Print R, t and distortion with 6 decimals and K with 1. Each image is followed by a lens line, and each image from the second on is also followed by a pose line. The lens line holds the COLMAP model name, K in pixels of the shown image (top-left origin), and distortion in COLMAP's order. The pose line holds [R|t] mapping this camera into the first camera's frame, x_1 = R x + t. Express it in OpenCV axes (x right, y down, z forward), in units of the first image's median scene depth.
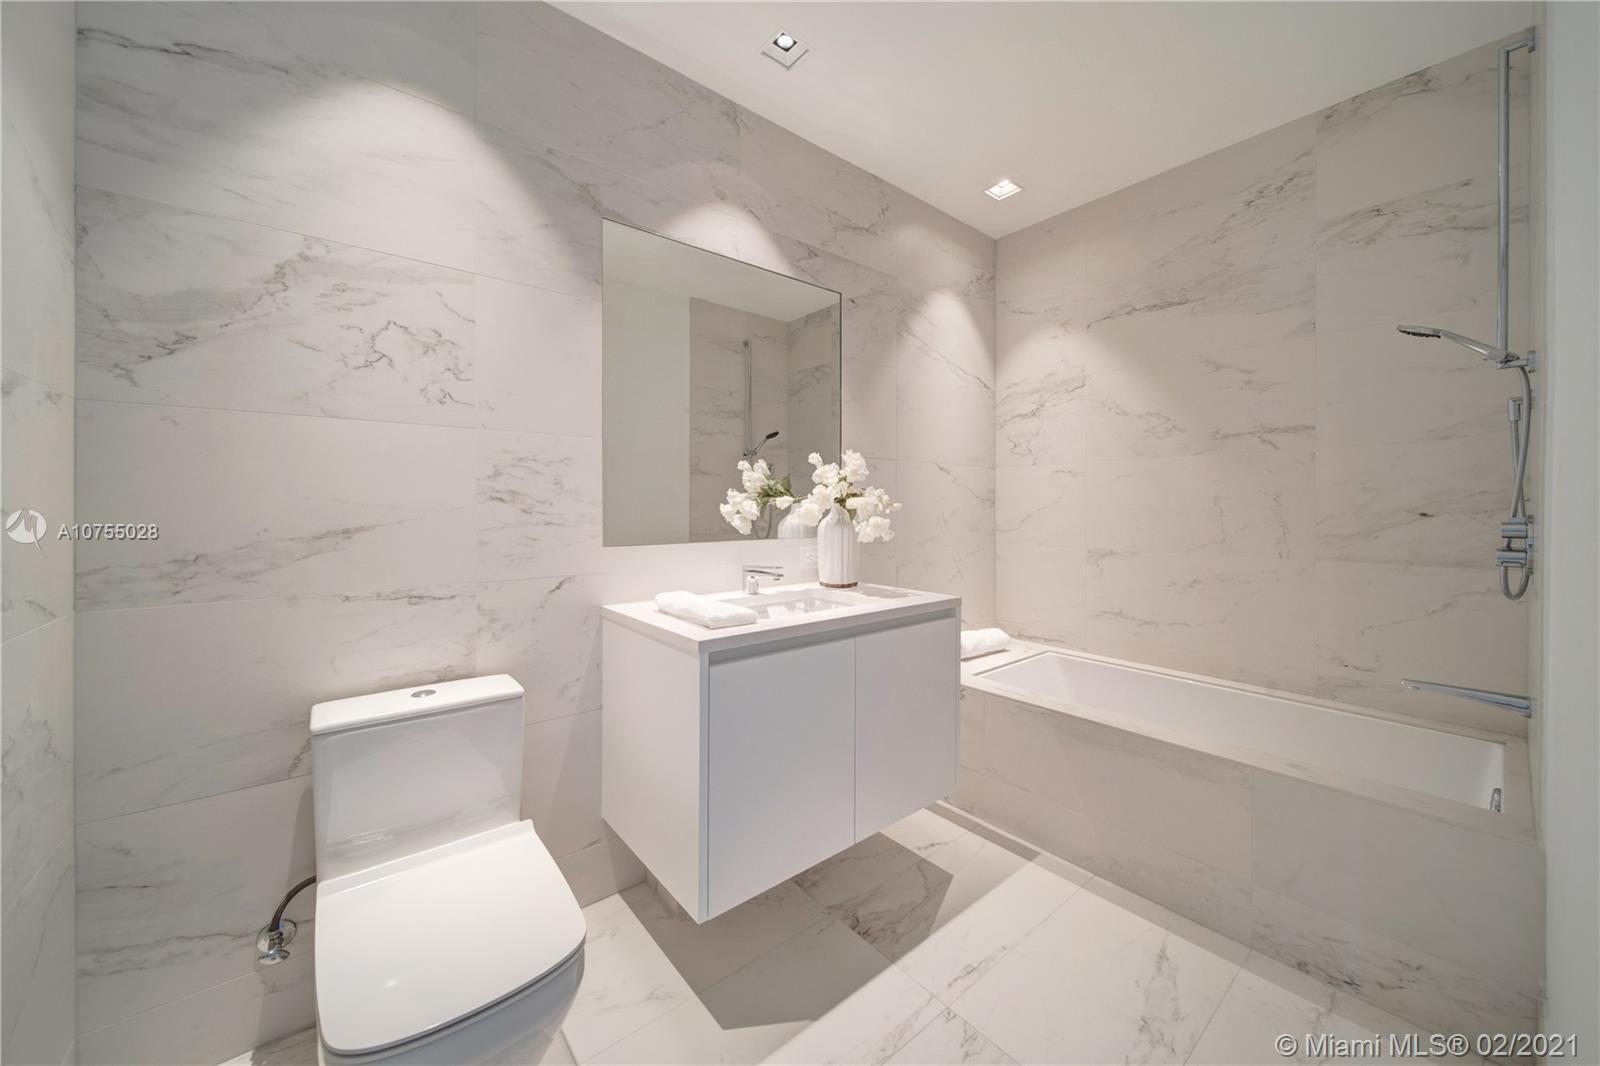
lens RADIAL K [[575.6, 0, 825.2], [0, 575.6, 521.1], [0, 0, 1]] dist [0.020994, -0.000041]
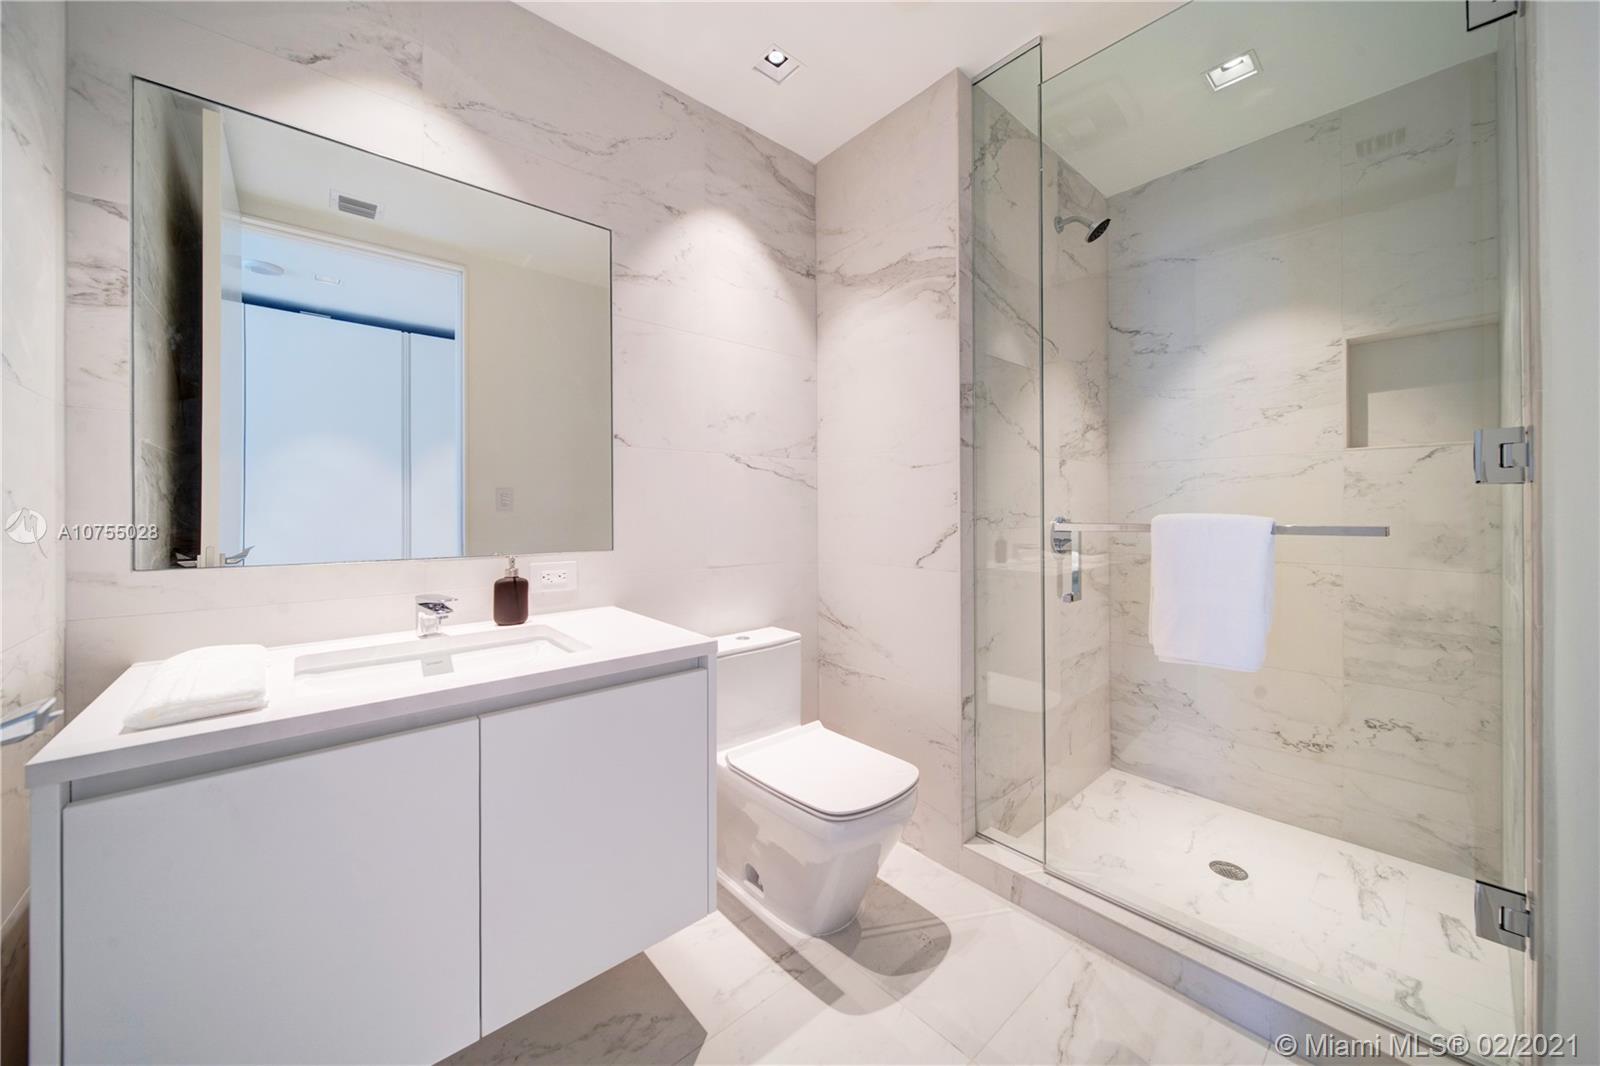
lens RADIAL K [[581.6, 0, 802.0], [0, 581.6, 519.5], [0, 0, 1]] dist [0.020885, -0.000007]
pose [[0.999949, -0.001313, 0.010056, 0.322055], [0.001402, 0.999960, -0.008833, -0.010289], [-0.010044, 0.008847, 0.999910, 0.272358]]
